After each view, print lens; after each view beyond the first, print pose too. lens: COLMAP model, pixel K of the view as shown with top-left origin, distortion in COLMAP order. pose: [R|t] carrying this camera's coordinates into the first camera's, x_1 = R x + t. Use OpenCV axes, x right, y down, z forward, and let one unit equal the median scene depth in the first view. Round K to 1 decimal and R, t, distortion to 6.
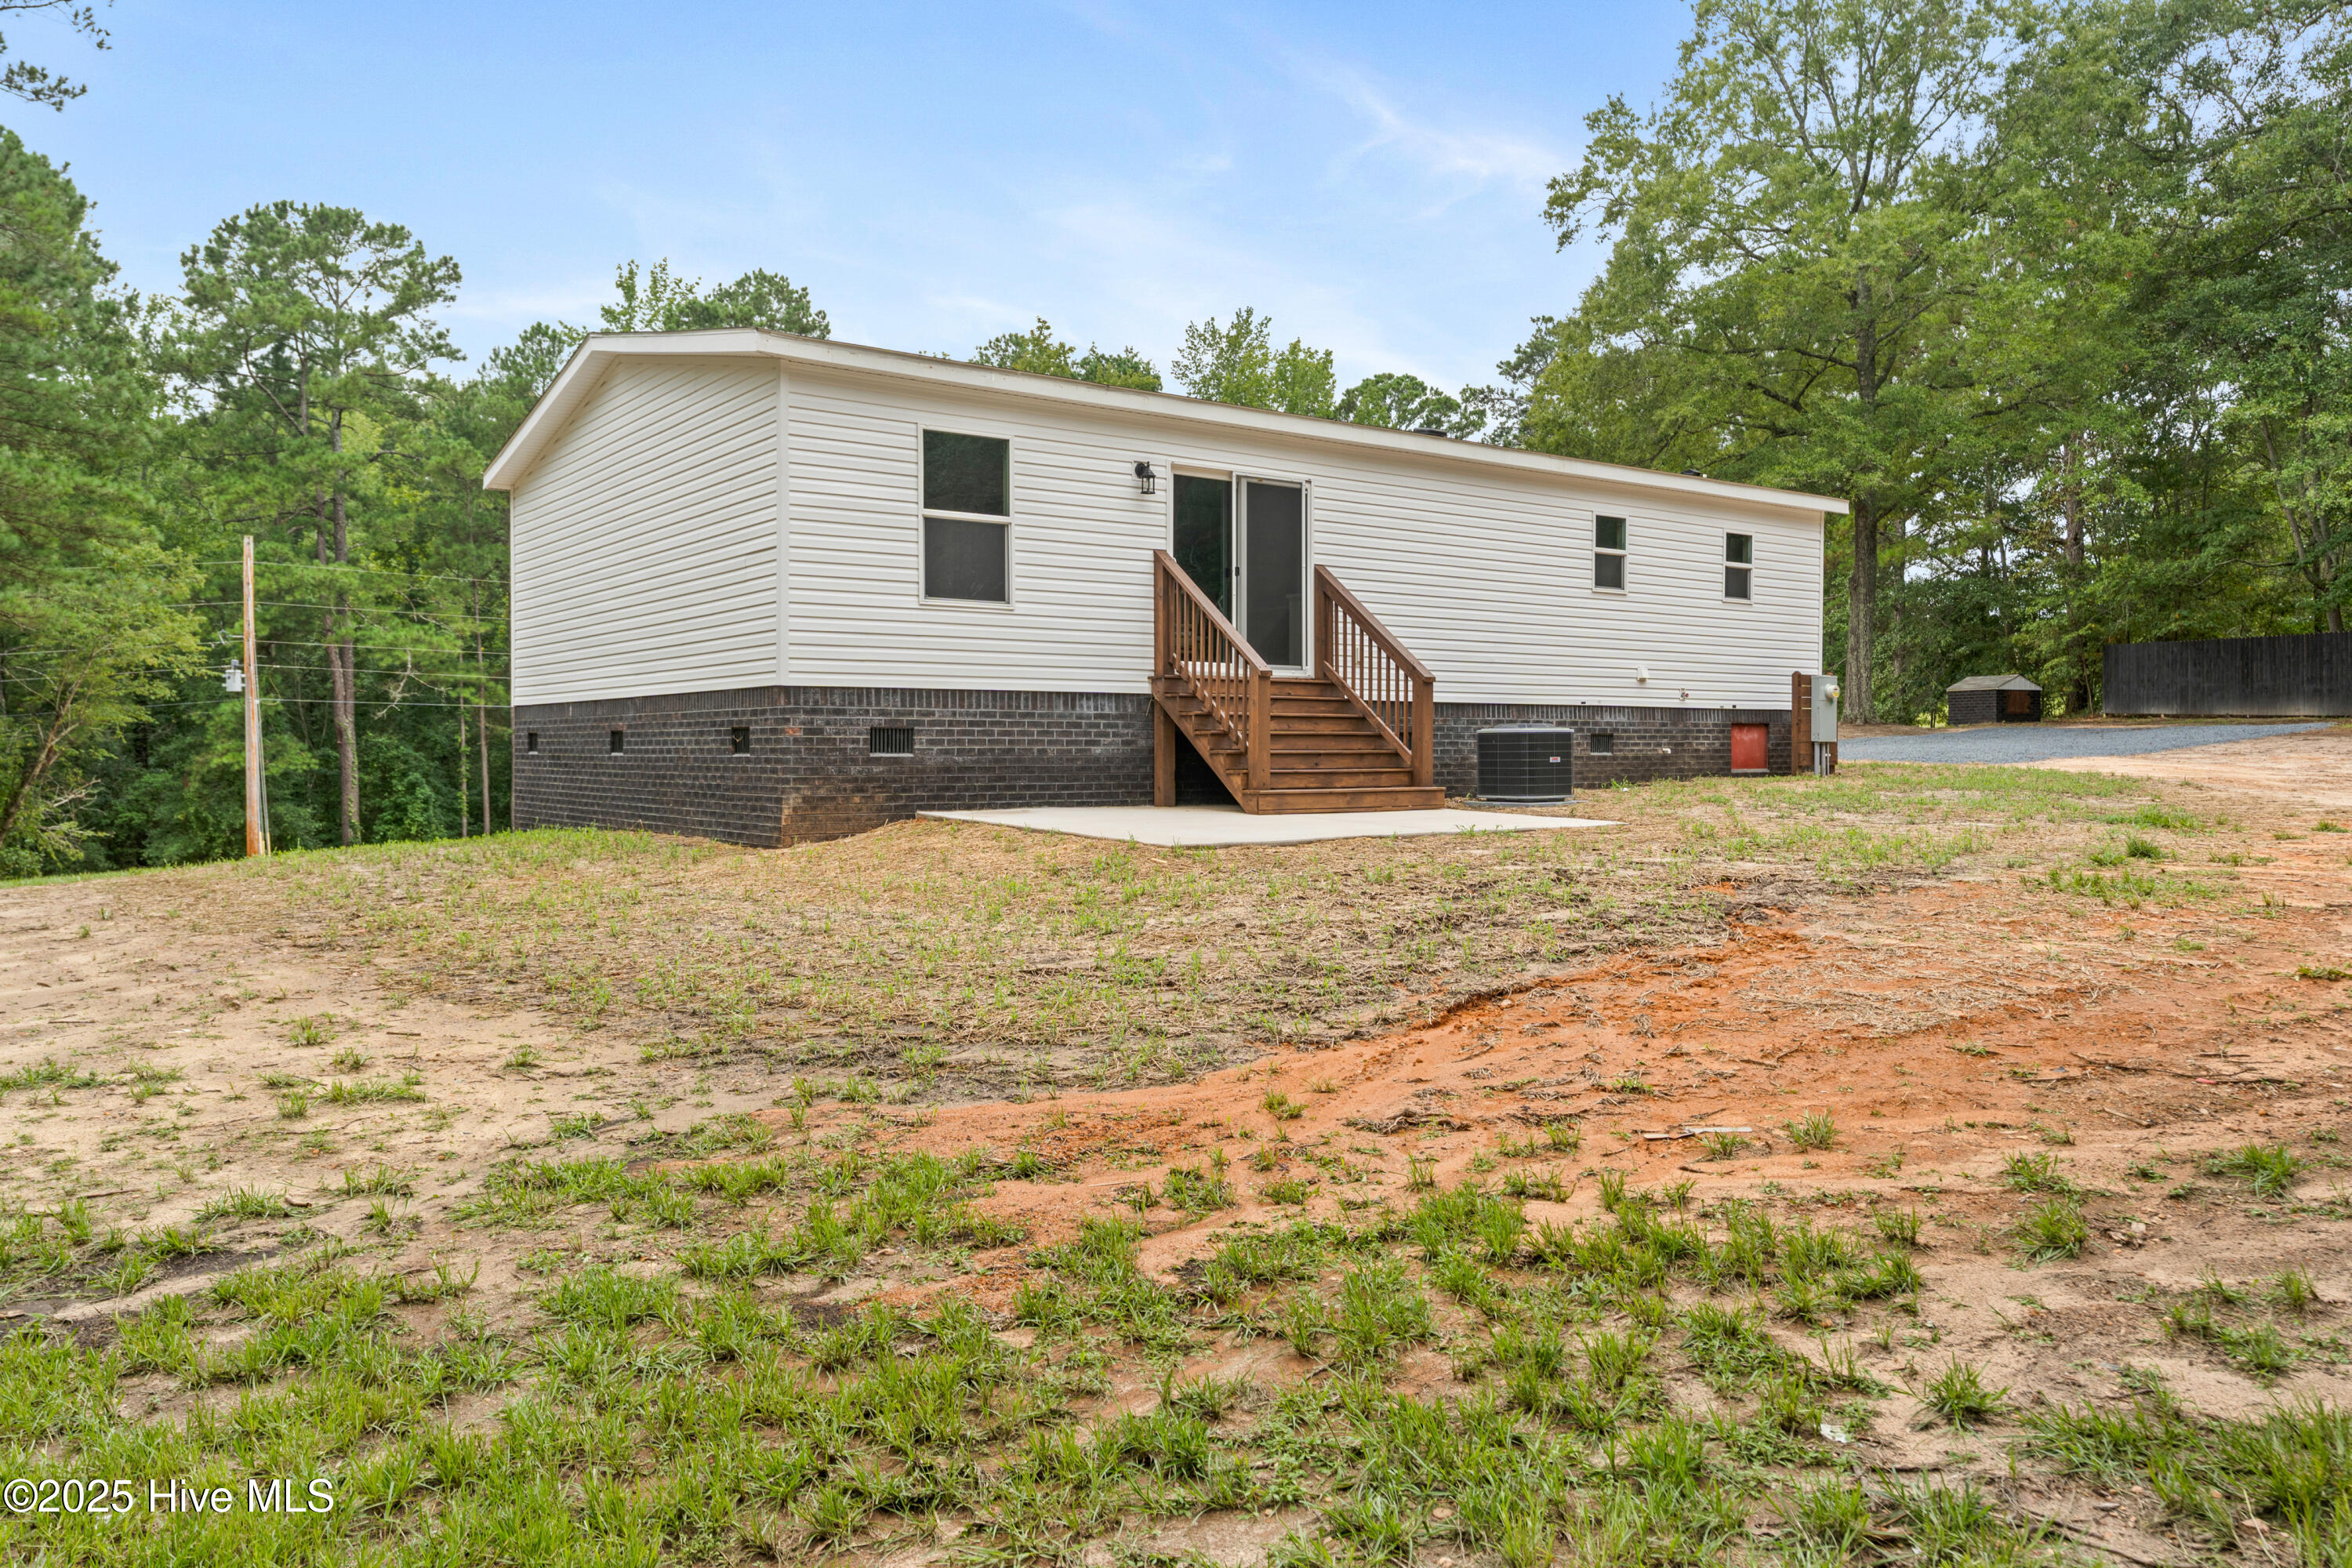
lens RADIAL K [[1673.7, 0, 1173.4], [0, 1673.7, 777.4], [0, 0, 1]] dist [-0.000756, -0.000026]
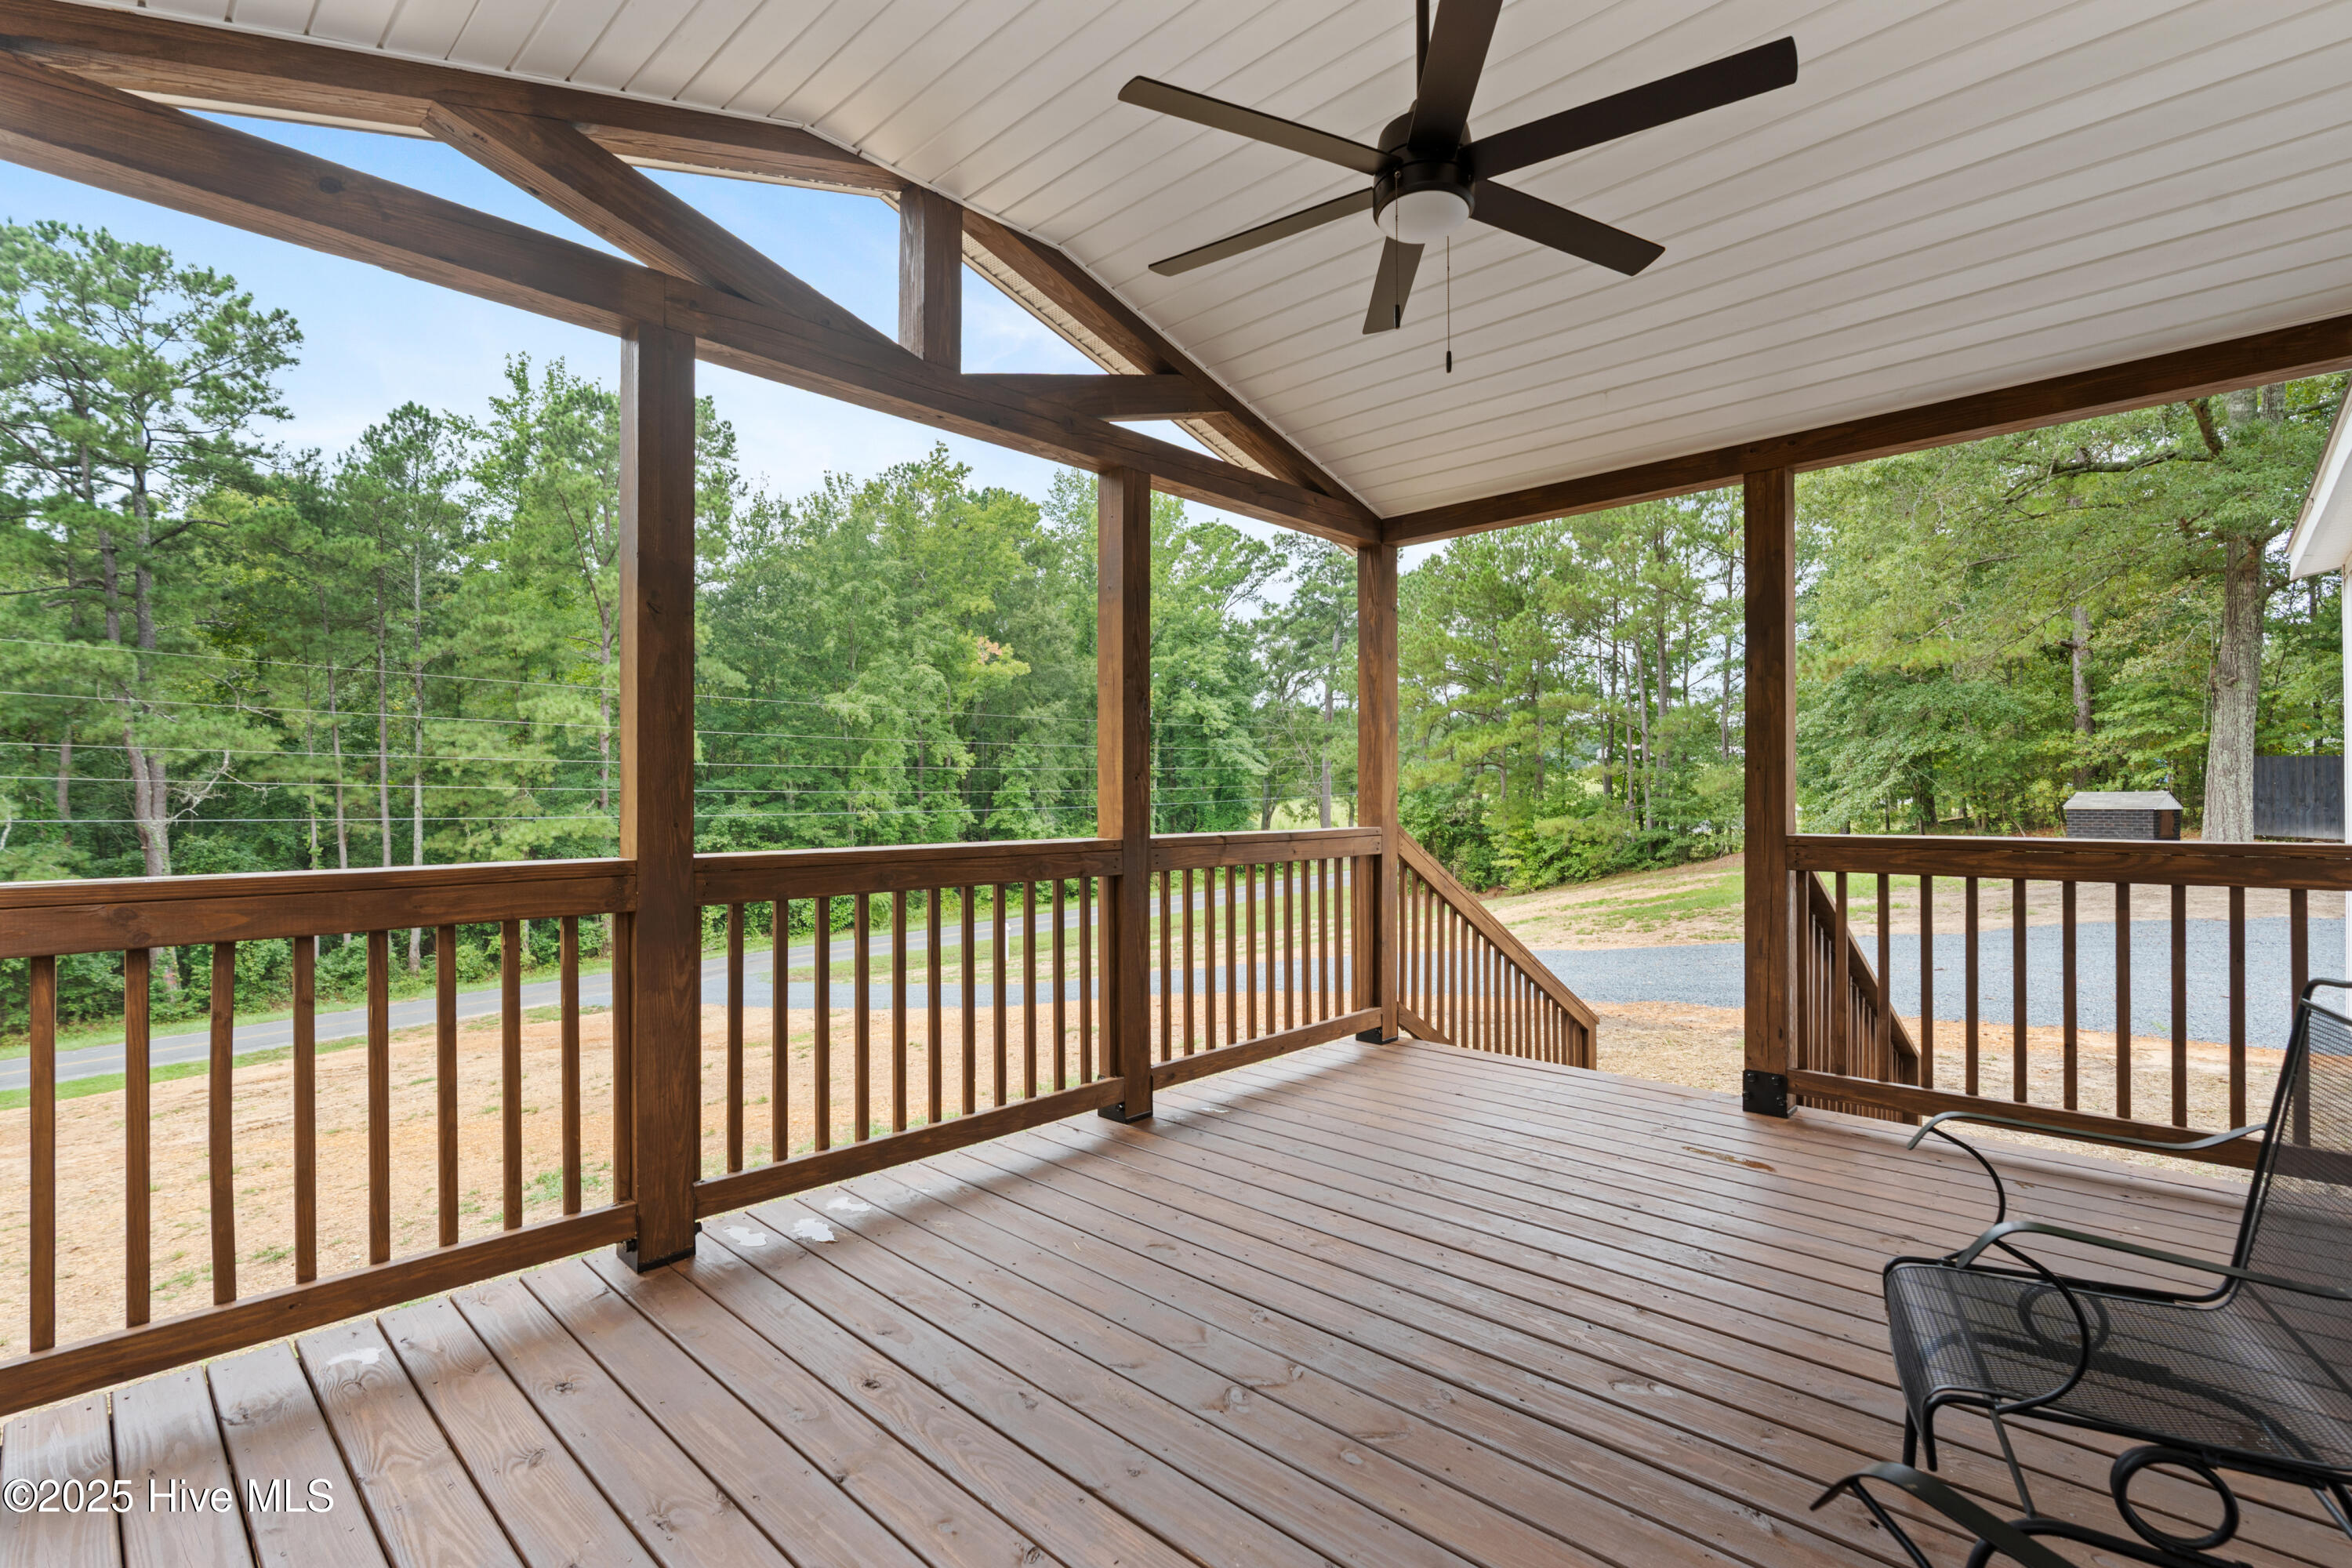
lens RADIAL K [[1063.4, 0, 1181.3], [0, 1063.4, 794.7], [0, 0, 1]] dist [0.000269, 0.000006]
pose [[0.984283, -0.003007, 0.176575, -0.052999], [0.006271, 0.999820, -0.017930, -0.033314], [-0.176490, 0.018756, 0.984124, 0.326169]]
